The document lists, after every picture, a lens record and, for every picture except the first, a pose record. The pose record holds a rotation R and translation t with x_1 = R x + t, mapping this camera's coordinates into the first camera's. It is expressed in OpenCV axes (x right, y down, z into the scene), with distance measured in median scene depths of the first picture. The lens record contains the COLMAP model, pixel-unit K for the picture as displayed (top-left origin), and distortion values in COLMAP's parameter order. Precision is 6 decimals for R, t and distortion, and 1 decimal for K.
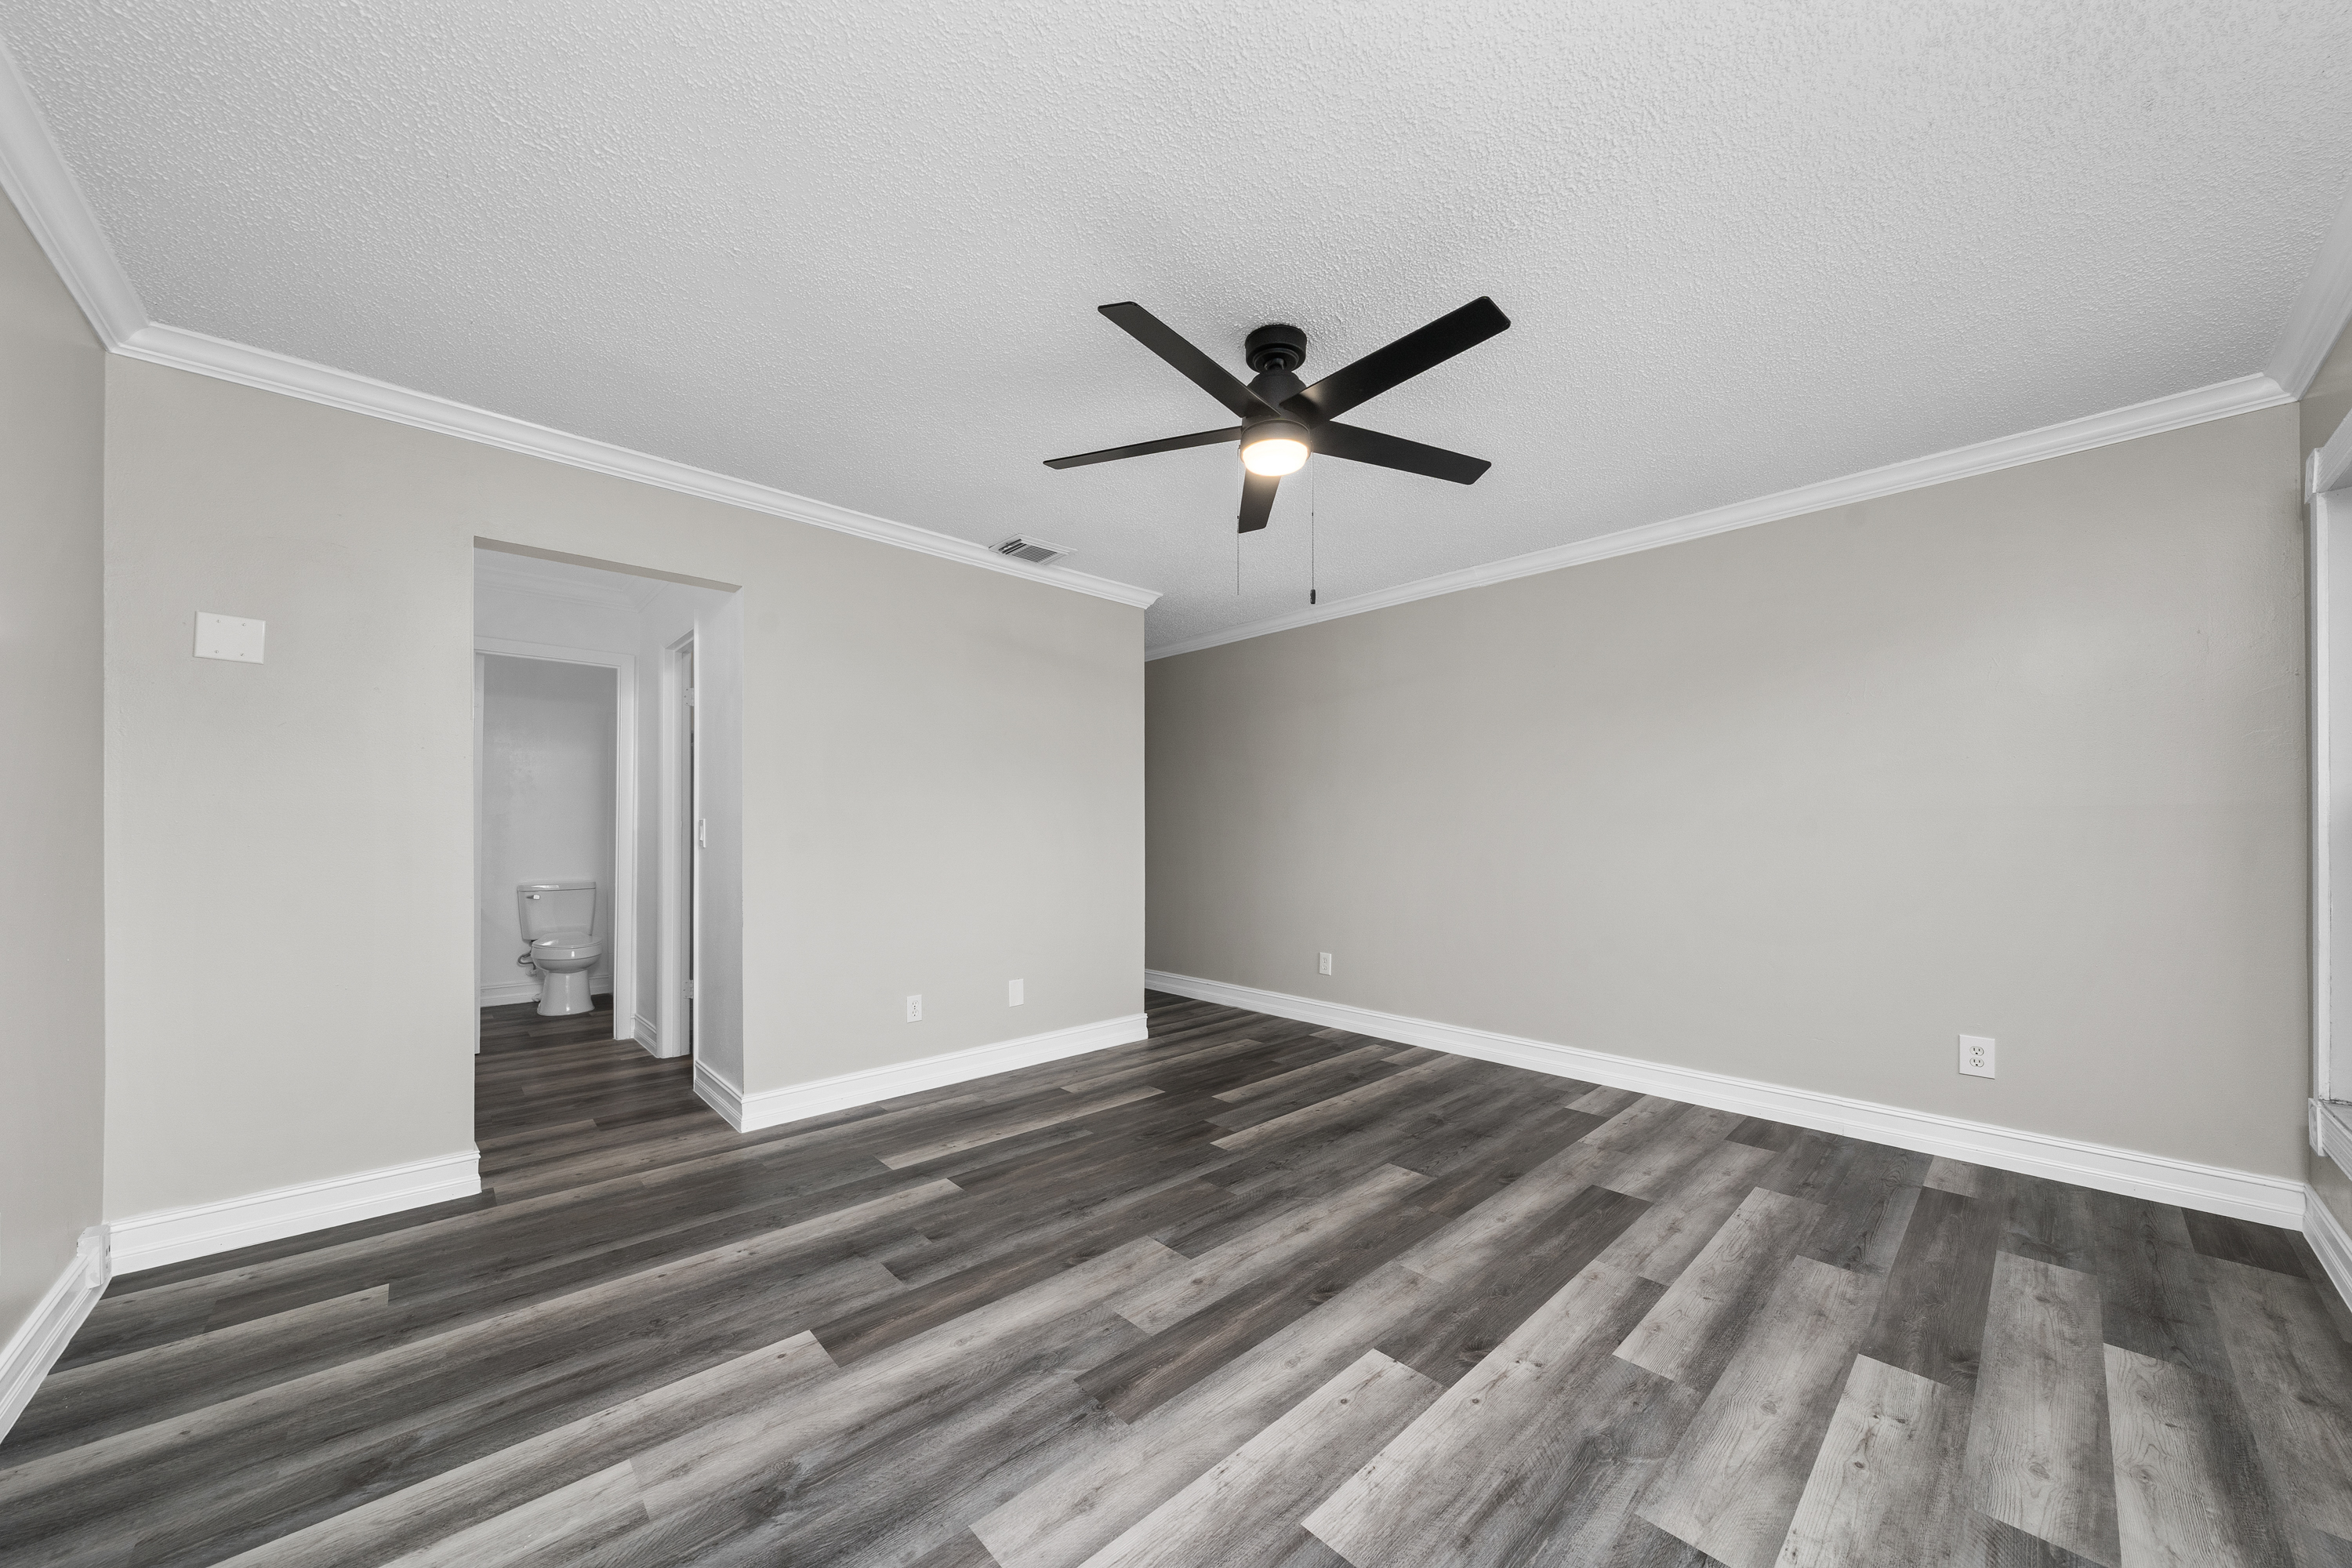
lens RADIAL K [[827.0, 0, 1207.4], [0, 827.0, 822.0], [0, 0, 1]] dist [-0.001640, -0.000179]
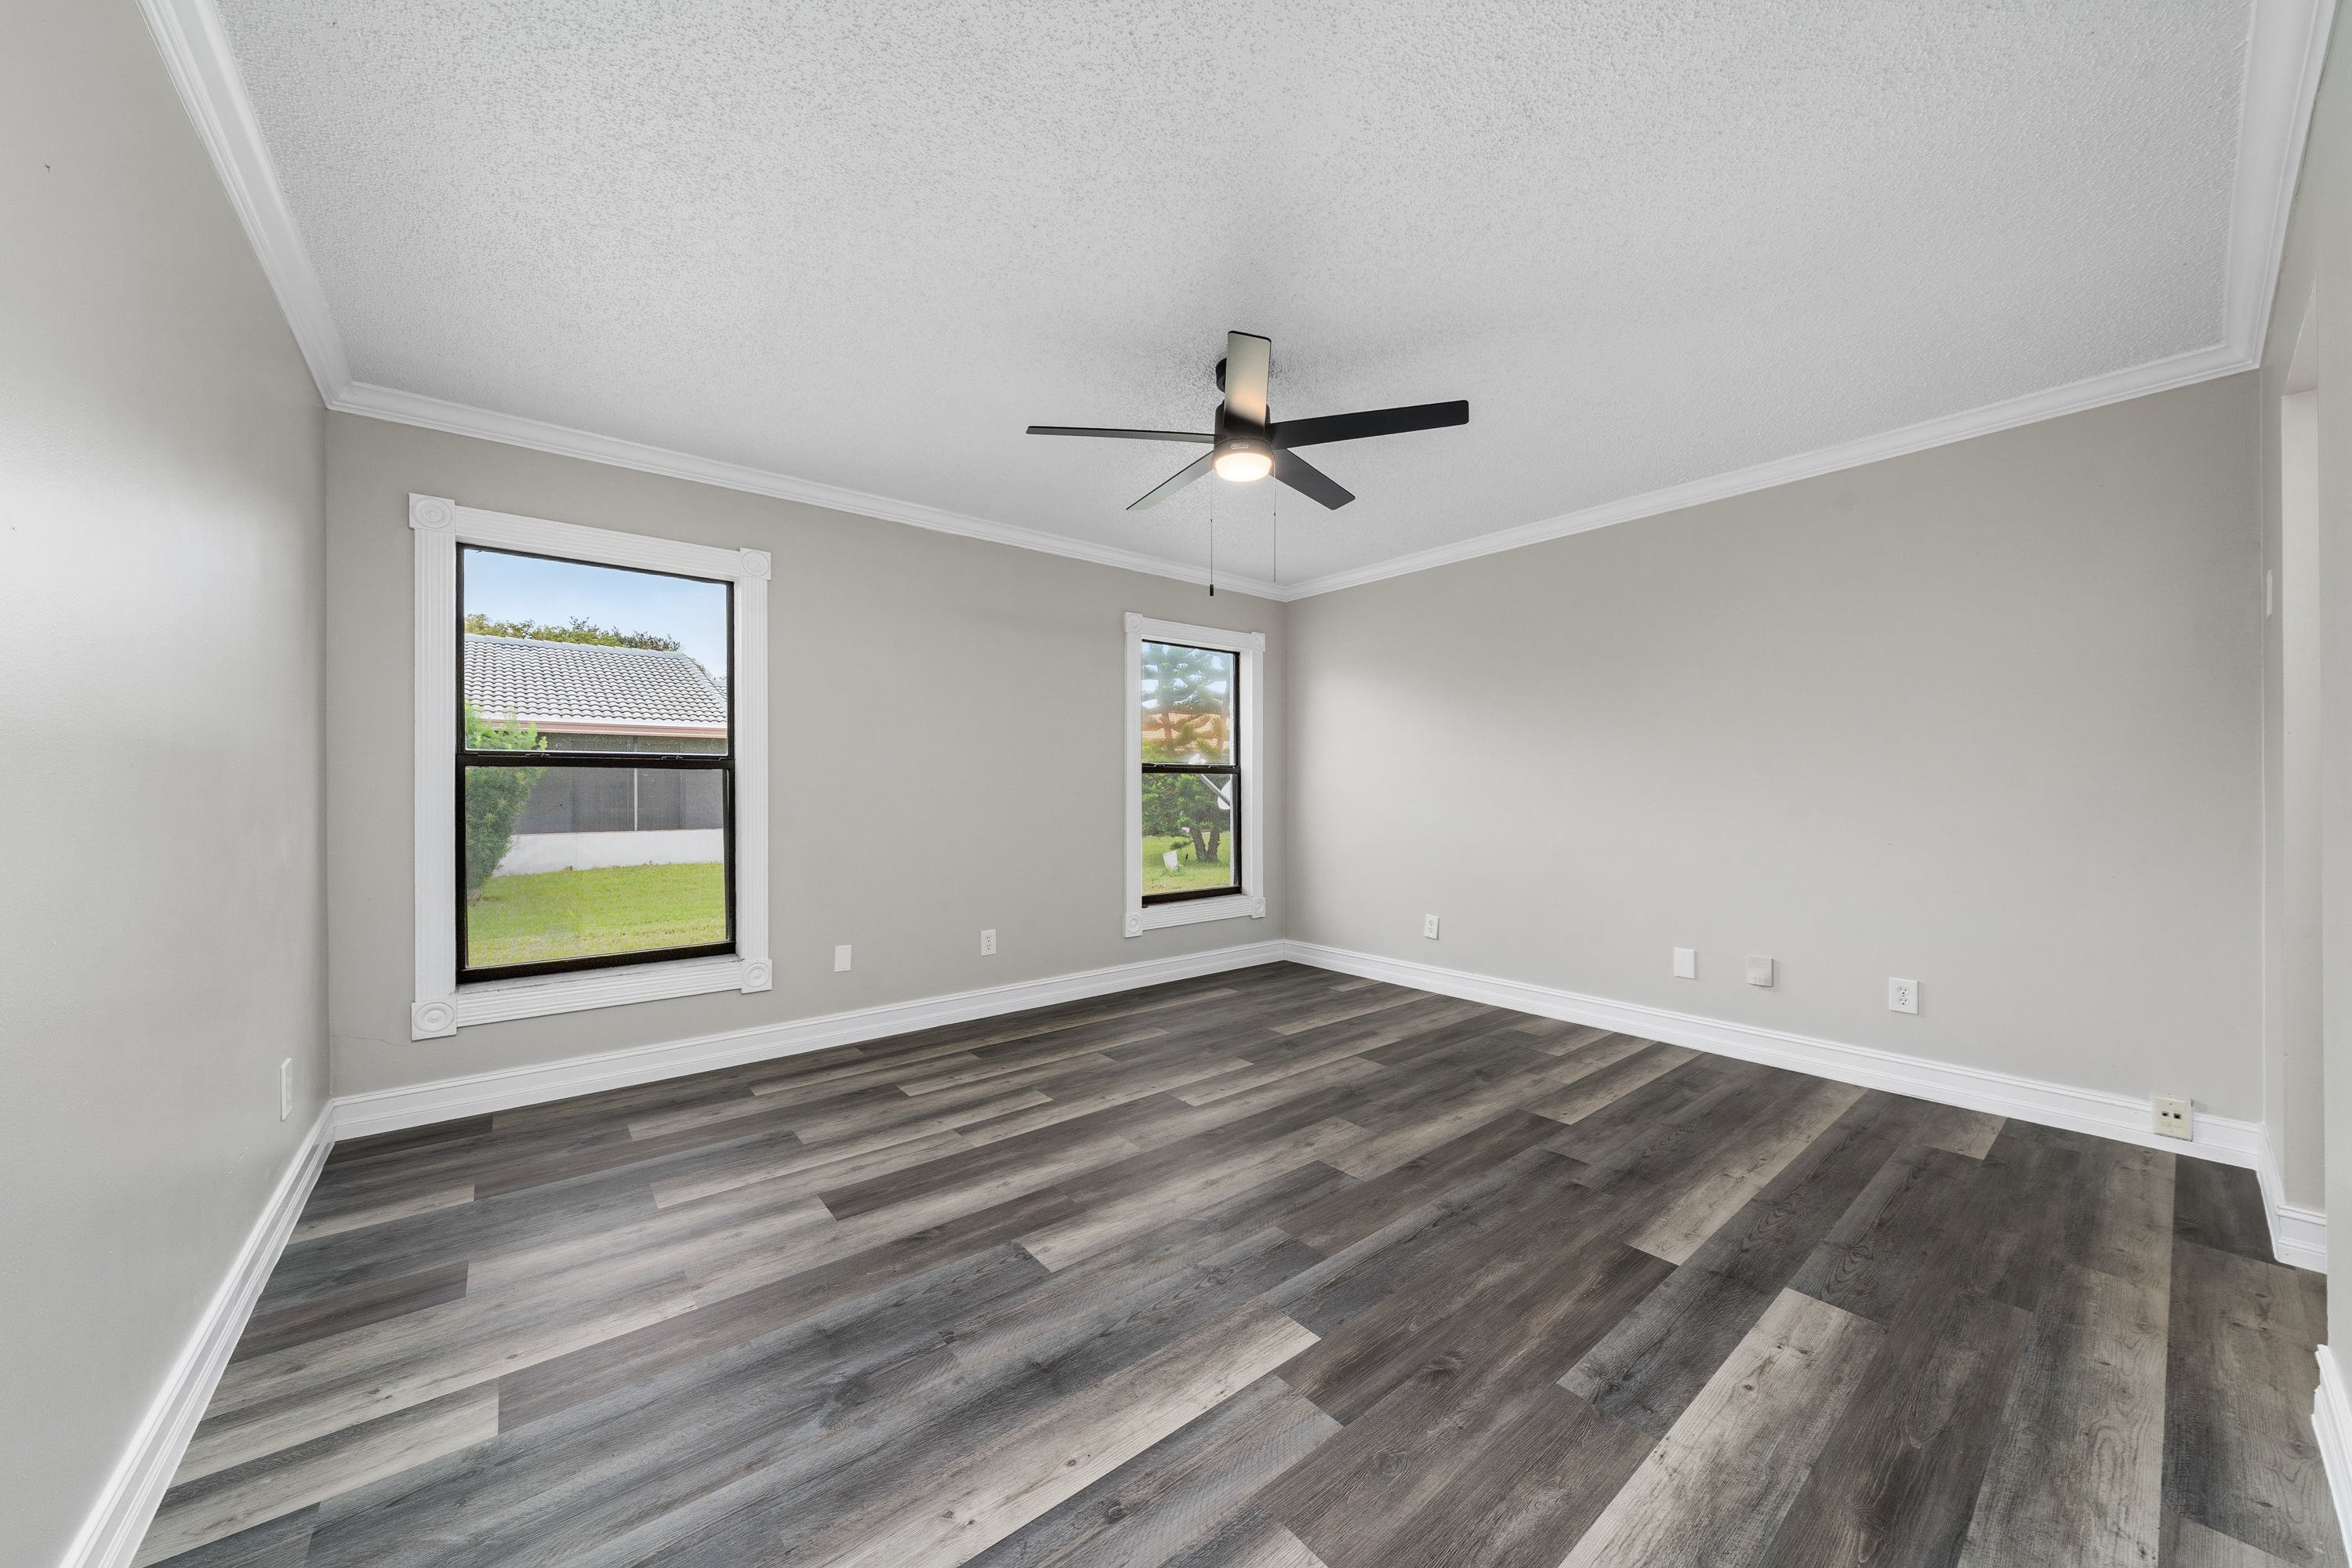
lens RADIAL K [[811.4, 0, 1175.0], [0, 811.4, 787.6], [0, 0, 1]] dist [-0.001718, -0.000049]
pose [[-0.994804, 0.001946, 0.101793, 0.059155], [0.000817, 0.999938, -0.011124, 0.022787], [-0.101808, -0.010983, -0.994743, 2.067333]]
